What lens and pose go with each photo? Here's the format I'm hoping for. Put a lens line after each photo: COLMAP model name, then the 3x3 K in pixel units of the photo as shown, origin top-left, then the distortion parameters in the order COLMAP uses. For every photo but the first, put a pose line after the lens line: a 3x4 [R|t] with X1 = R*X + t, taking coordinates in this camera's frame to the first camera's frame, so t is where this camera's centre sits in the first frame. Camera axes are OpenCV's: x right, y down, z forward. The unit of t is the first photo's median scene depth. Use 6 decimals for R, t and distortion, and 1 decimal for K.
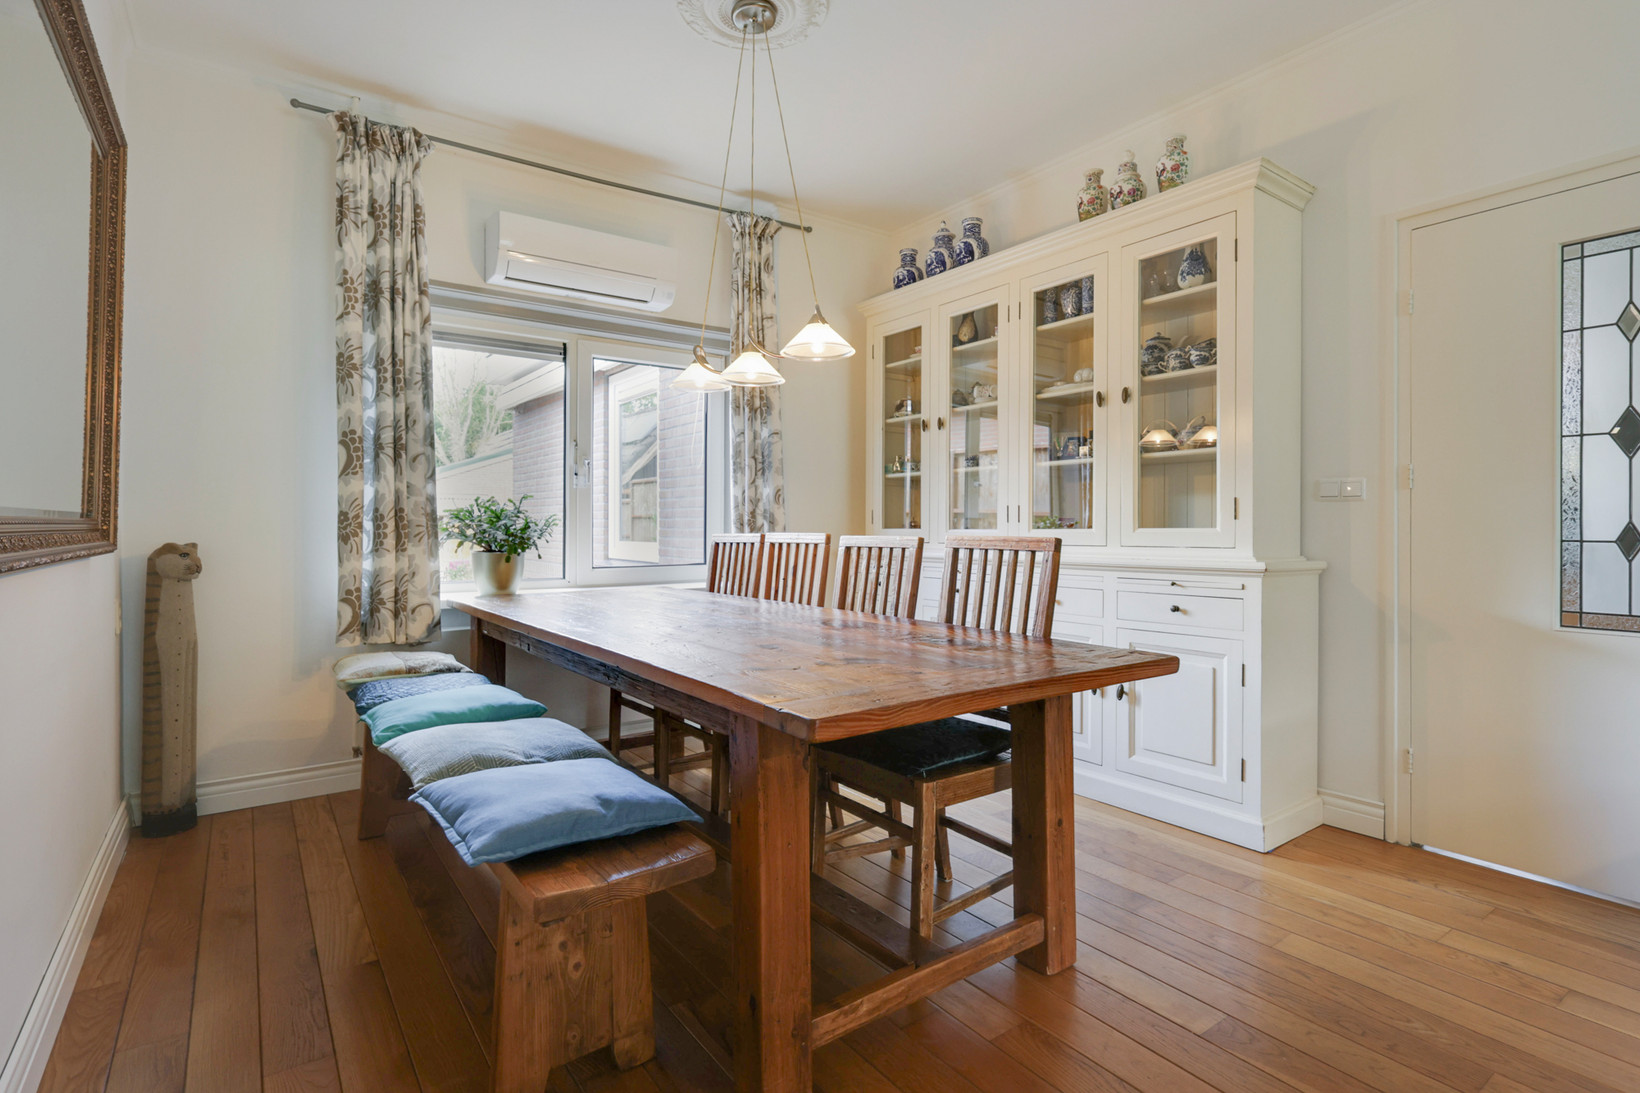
lens RADIAL K [[774.2, 0, 803.9], [0, 774.2, 546.2], [0, 0, 1]] dist [0.001302, 0.002827]
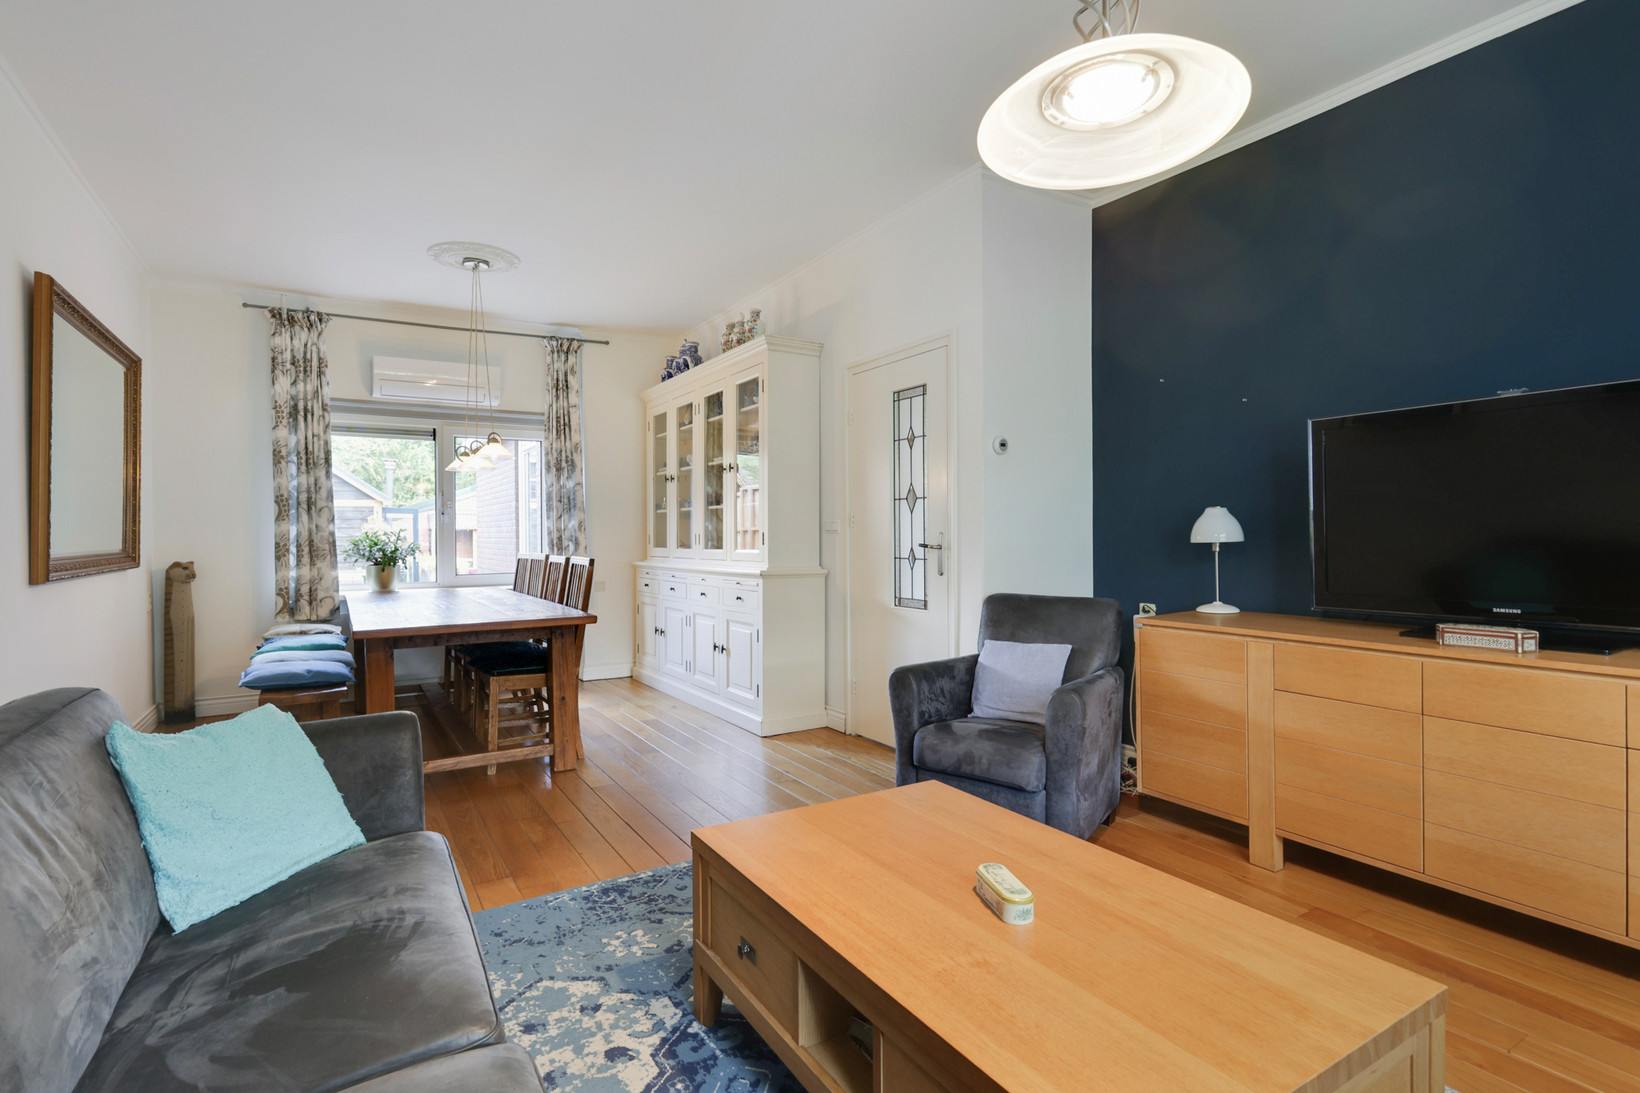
lens RADIAL K [[774.2, 0, 810.7], [0, 774.2, 562.3], [0, 0, 1]] dist [0.001302, 0.002827]
pose [[0.997026, -0.004665, -0.076928, 0.688870], [0.005686, 0.999899, 0.013061, -0.015837], [0.076859, -0.013459, 0.996951, -0.594962]]
